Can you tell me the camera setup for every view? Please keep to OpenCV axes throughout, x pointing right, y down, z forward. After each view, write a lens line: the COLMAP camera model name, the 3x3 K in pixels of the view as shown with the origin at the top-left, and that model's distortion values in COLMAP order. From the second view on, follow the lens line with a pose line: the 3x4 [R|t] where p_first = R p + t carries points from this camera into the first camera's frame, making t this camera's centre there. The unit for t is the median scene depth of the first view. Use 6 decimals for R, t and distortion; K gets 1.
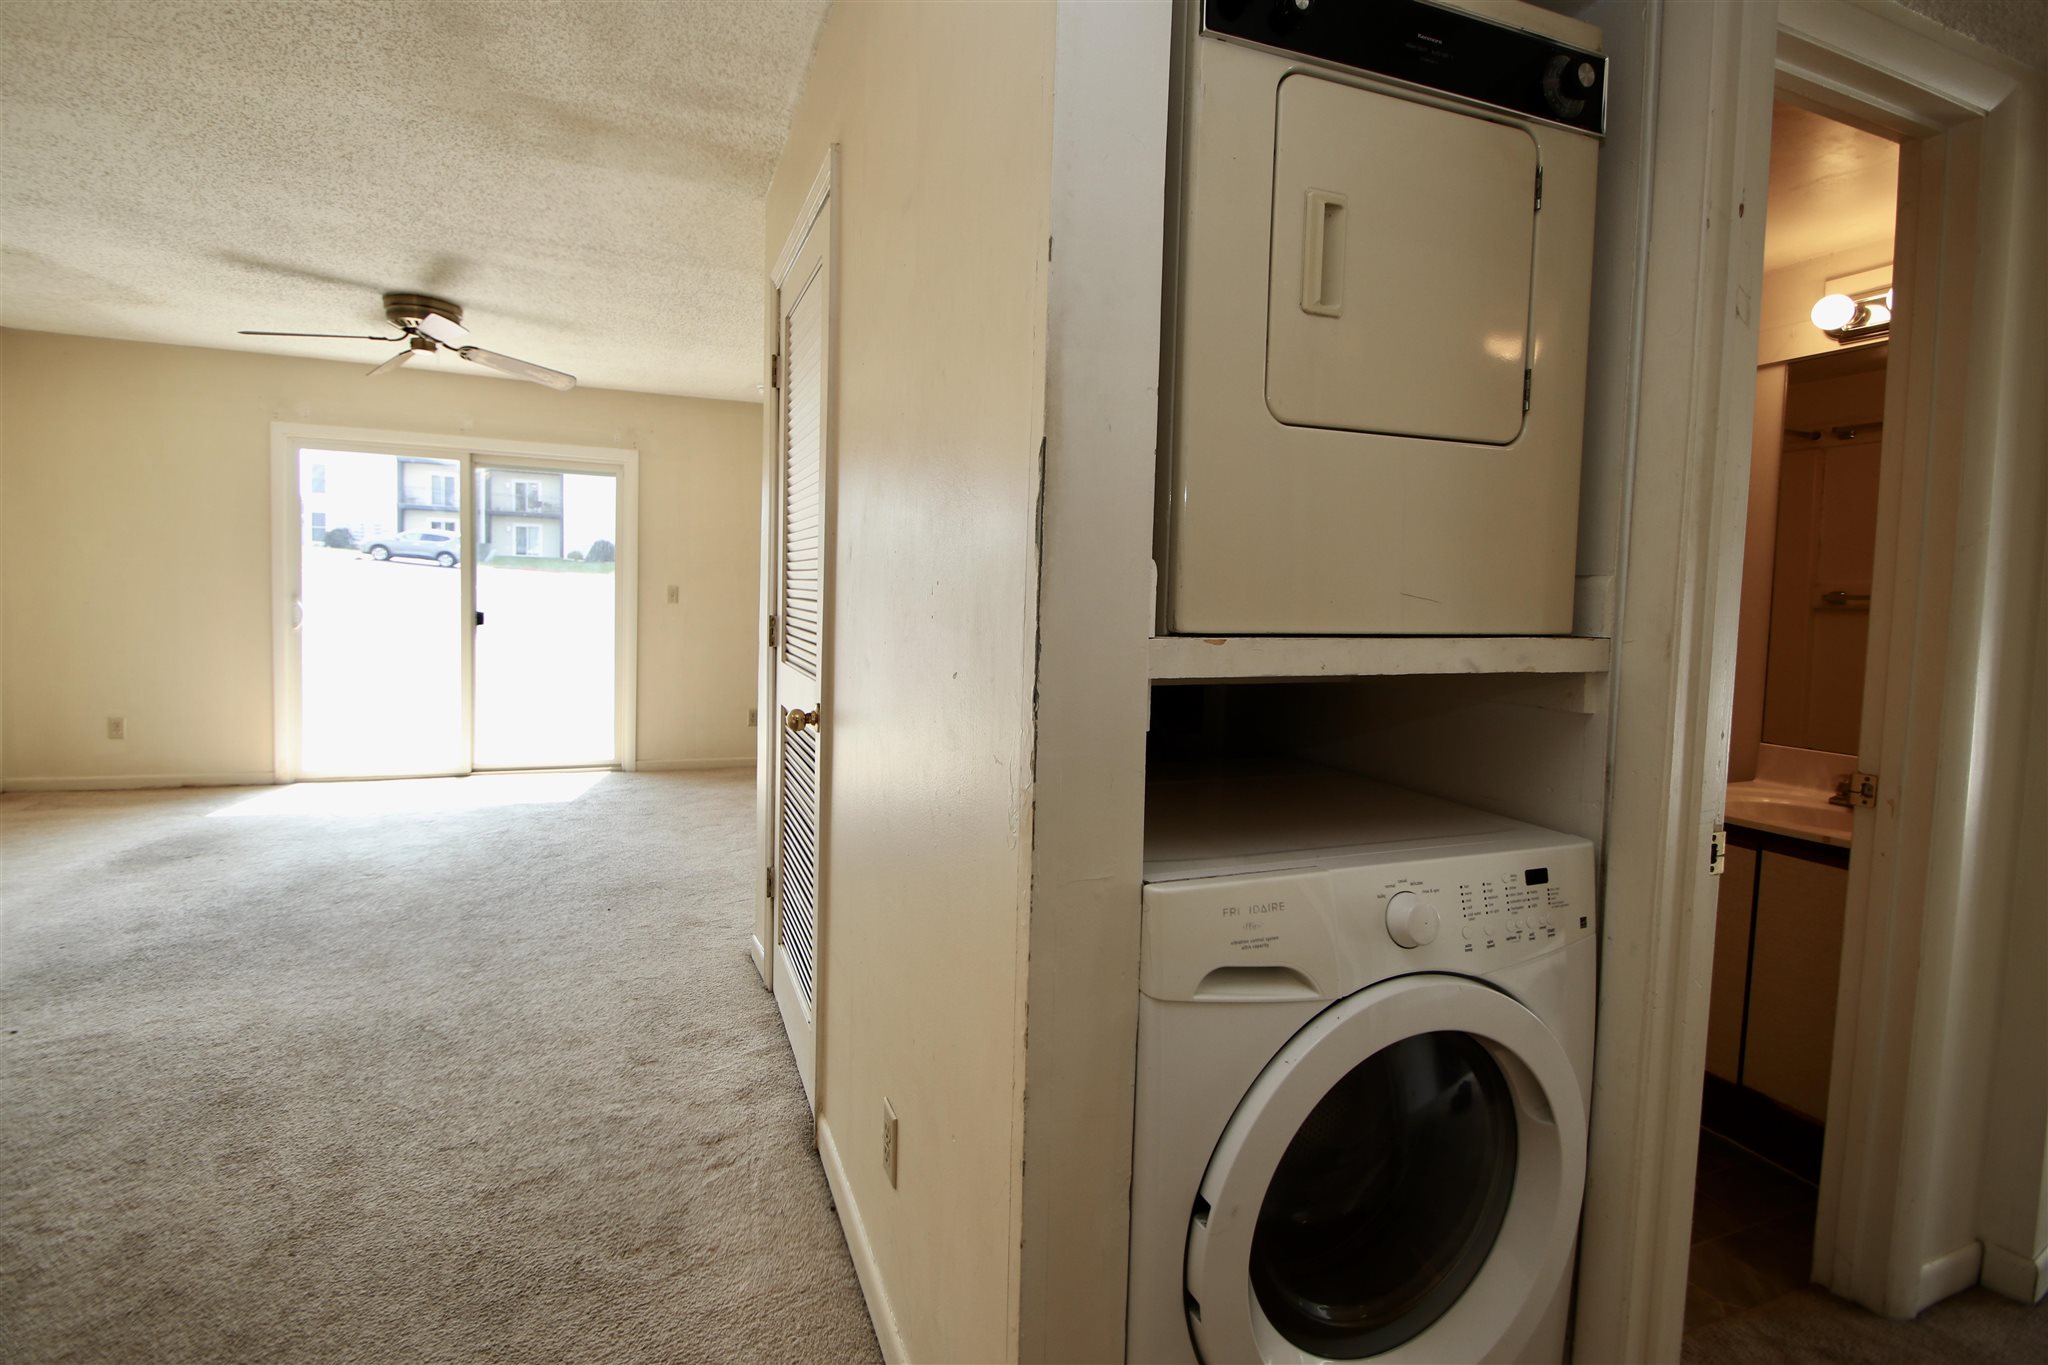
lens RADIAL K [[942.0, 0, 1006.5], [0, 942.0, 650.2], [0, 0, 1]] dist [0.019147, -0.021185]
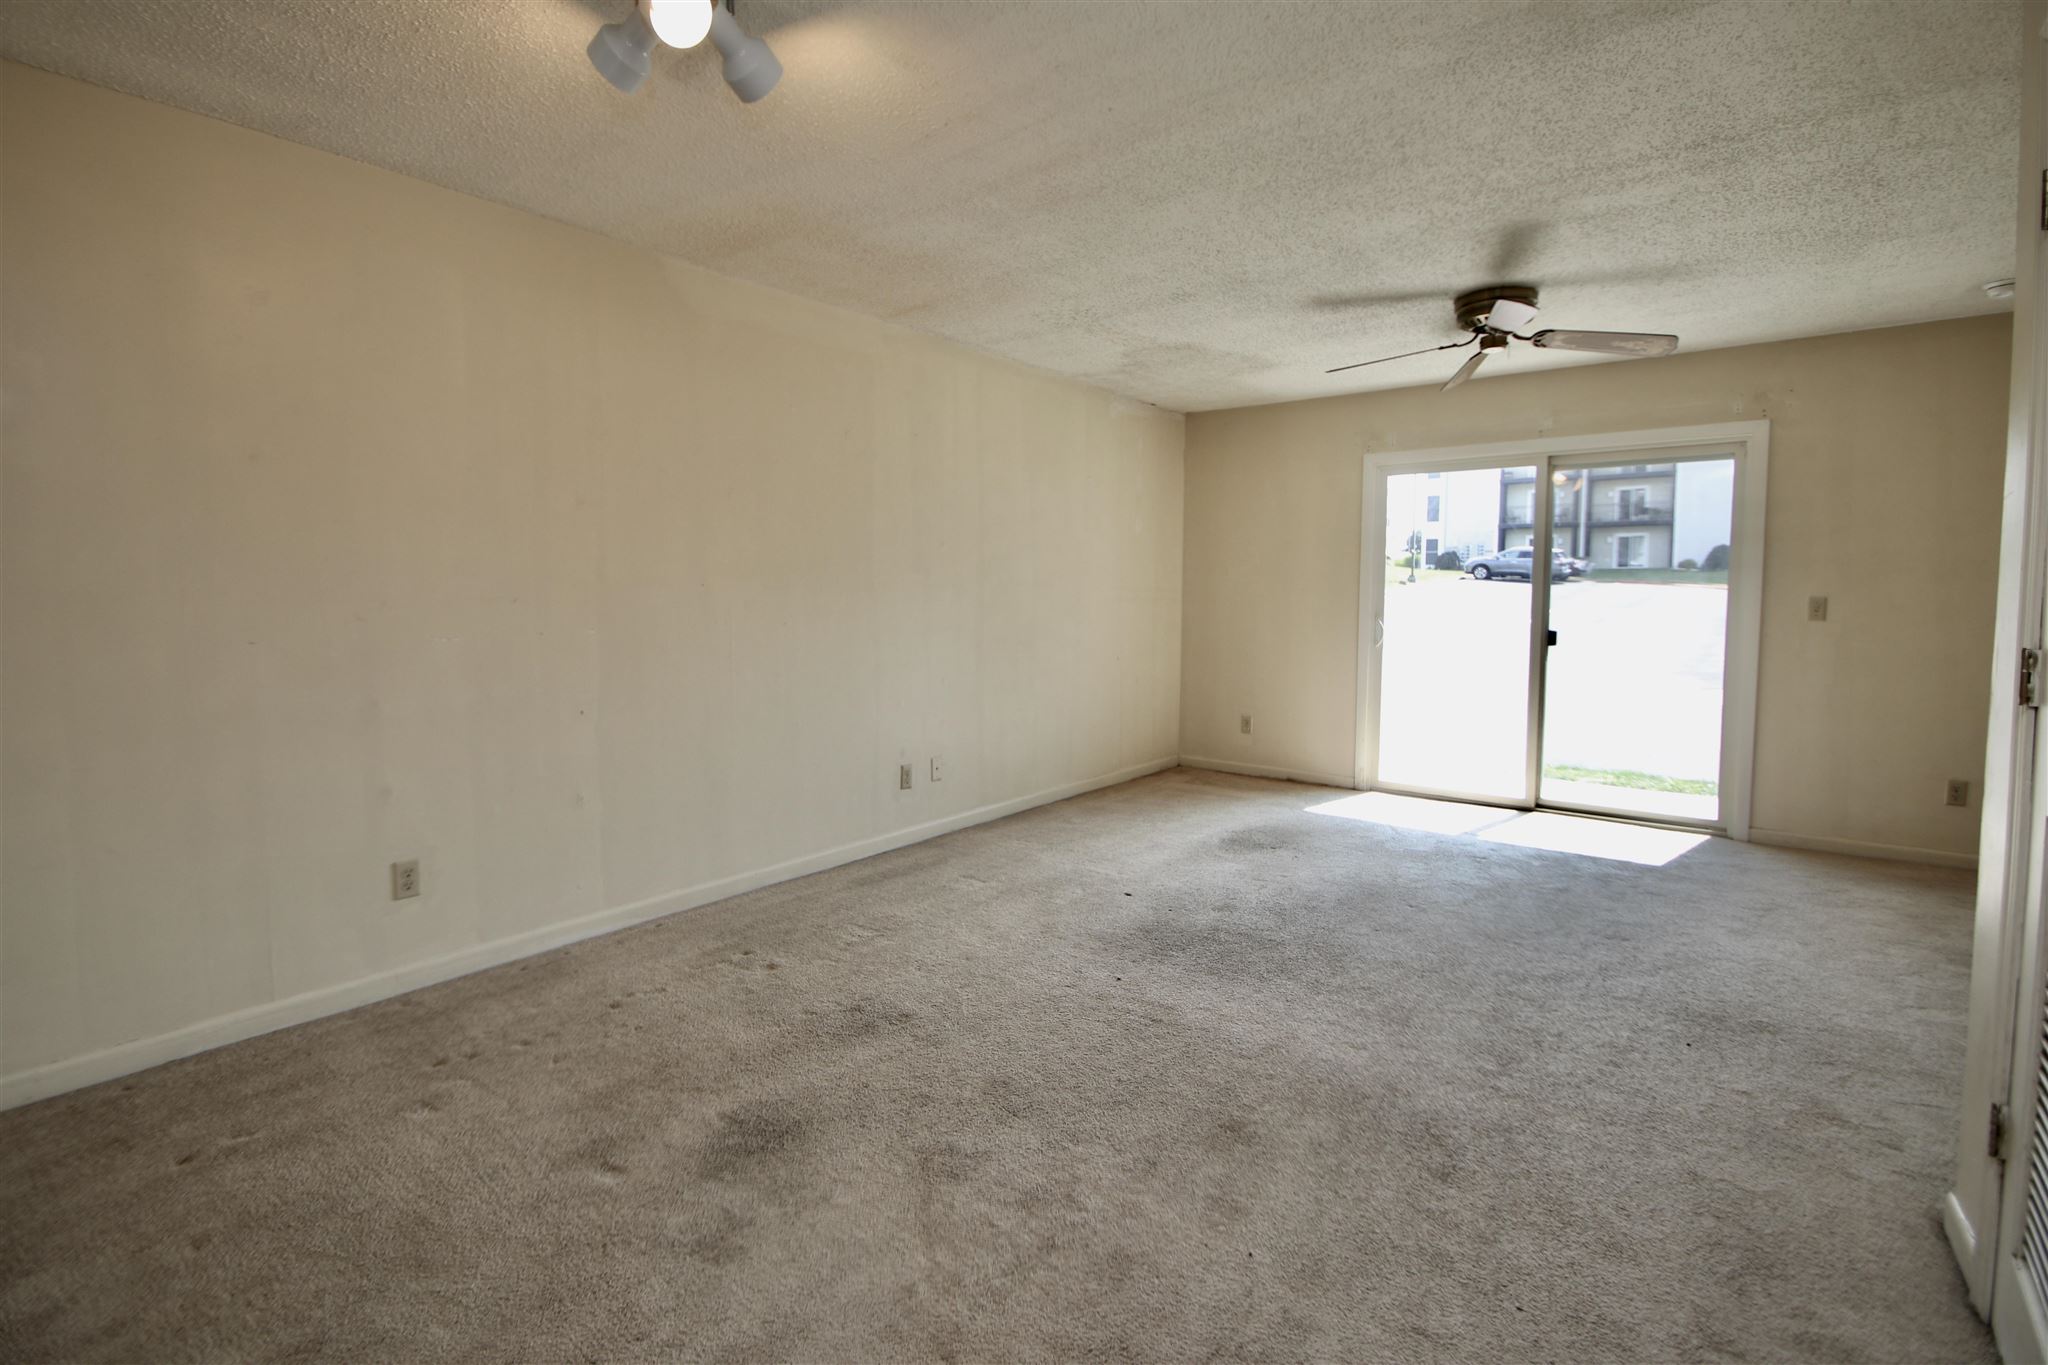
lens RADIAL K [[942.0, 0, 1006.5], [0, 942.0, 650.2], [0, 0, 1]] dist [0.019147, -0.021185]
pose [[0.497546, 0.023602, -0.867117, -0.051685], [-0.037630, 0.999276, 0.005607, -0.011524], [0.866621, 0.029840, 0.498073, 0.153129]]
